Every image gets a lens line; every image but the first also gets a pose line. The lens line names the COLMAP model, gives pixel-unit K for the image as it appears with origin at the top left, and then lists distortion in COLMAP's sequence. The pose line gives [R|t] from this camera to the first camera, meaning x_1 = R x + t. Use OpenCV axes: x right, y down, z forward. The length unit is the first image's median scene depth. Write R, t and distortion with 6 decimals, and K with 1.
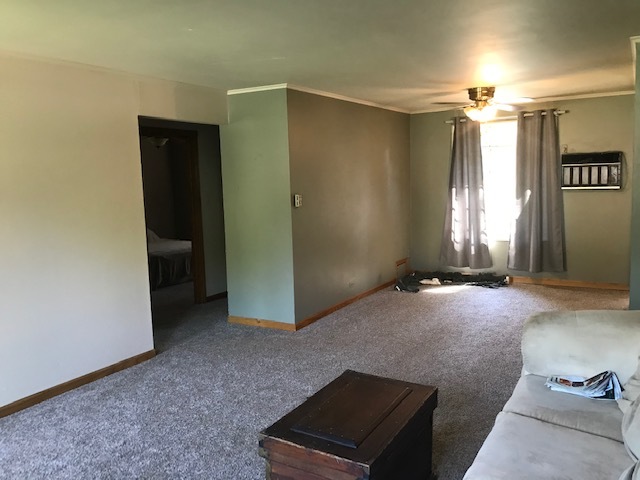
lens RADIAL K [[532.0, 0, 319.5], [0, 532.0, 225.5], [0, 0, 1]] dist [0.028608, -0.033235]
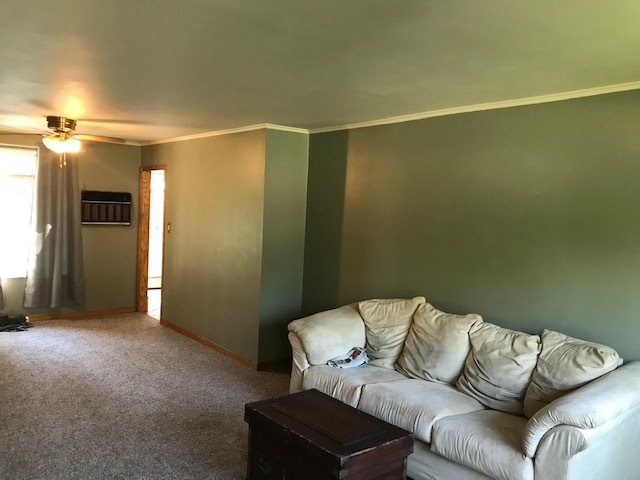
lens RADIAL K [[532.0, 0, 321.4], [0, 532.0, 238.7], [0, 0, 1]] dist [0.028608, -0.033235]
pose [[0.333290, -0.012508, 0.942741, -0.551535], [0.039081, 0.999236, -0.000559, -0.029647], [-0.942014, 0.037029, 0.333525, 0.313675]]
